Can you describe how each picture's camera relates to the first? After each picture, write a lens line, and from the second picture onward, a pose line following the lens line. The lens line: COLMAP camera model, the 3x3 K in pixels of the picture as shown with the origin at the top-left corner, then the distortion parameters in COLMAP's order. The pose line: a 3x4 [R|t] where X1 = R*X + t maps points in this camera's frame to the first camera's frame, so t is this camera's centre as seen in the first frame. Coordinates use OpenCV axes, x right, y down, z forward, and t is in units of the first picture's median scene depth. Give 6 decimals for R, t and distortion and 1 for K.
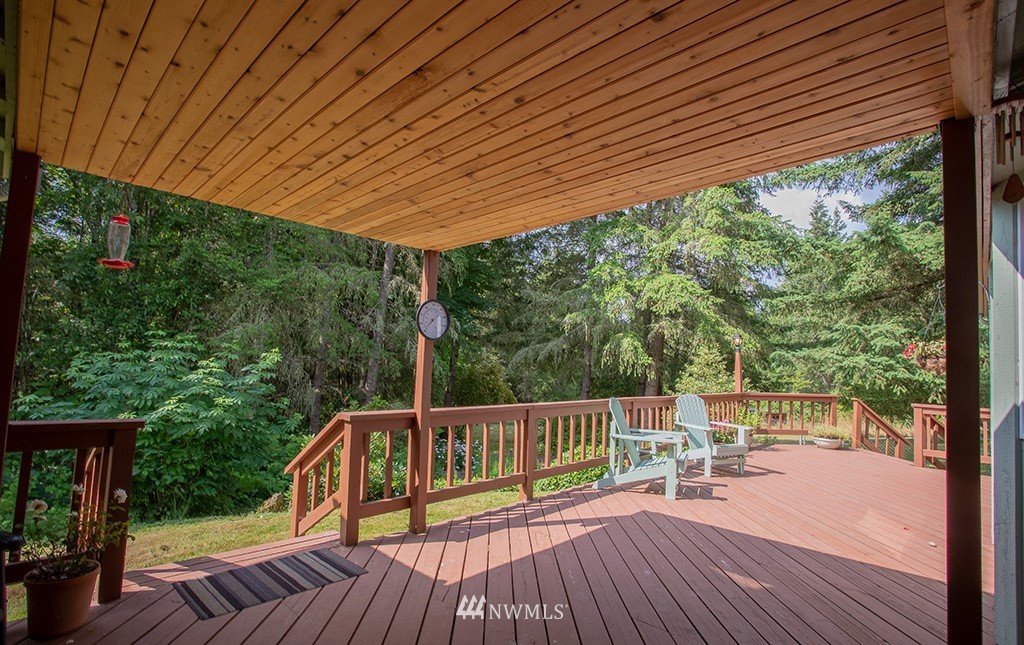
lens RADIAL K [[552.0, 0, 512.0], [0, 552.0, 322.5], [0, 0, 1]] dist [-0.019790, 0.001090]
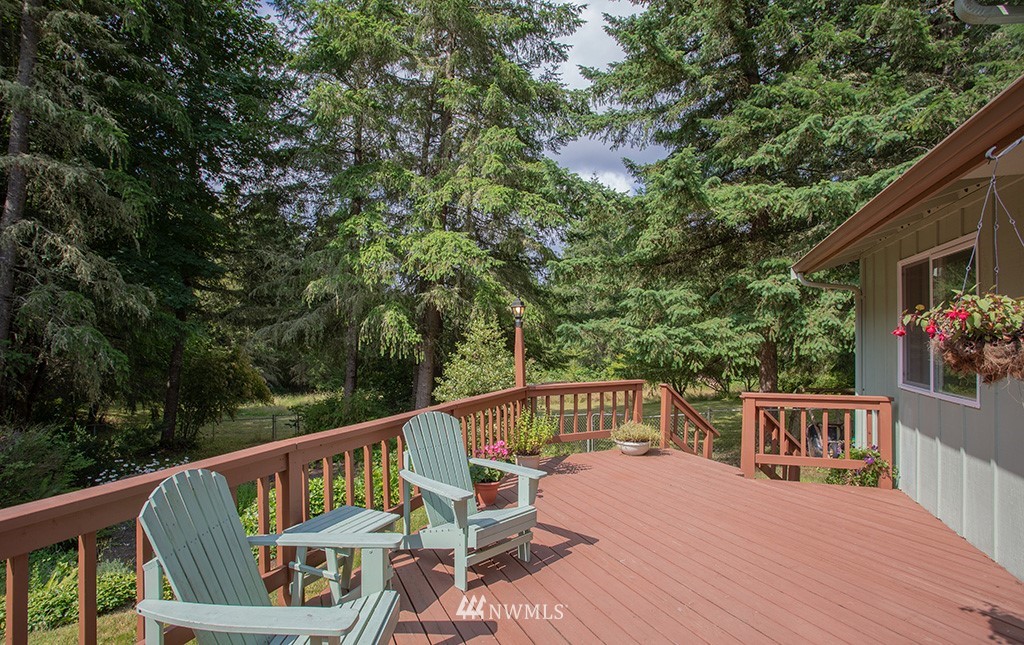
lens RADIAL K [[552.0, 0, 512.0], [0, 552.0, 322.5], [0, 0, 1]] dist [-0.019790, 0.001090]
pose [[0.931849, -0.021560, 0.362205, 0.089549], [0.004696, 0.998866, 0.047376, 0.009079], [-0.362815, -0.042446, 0.930894, 0.212188]]
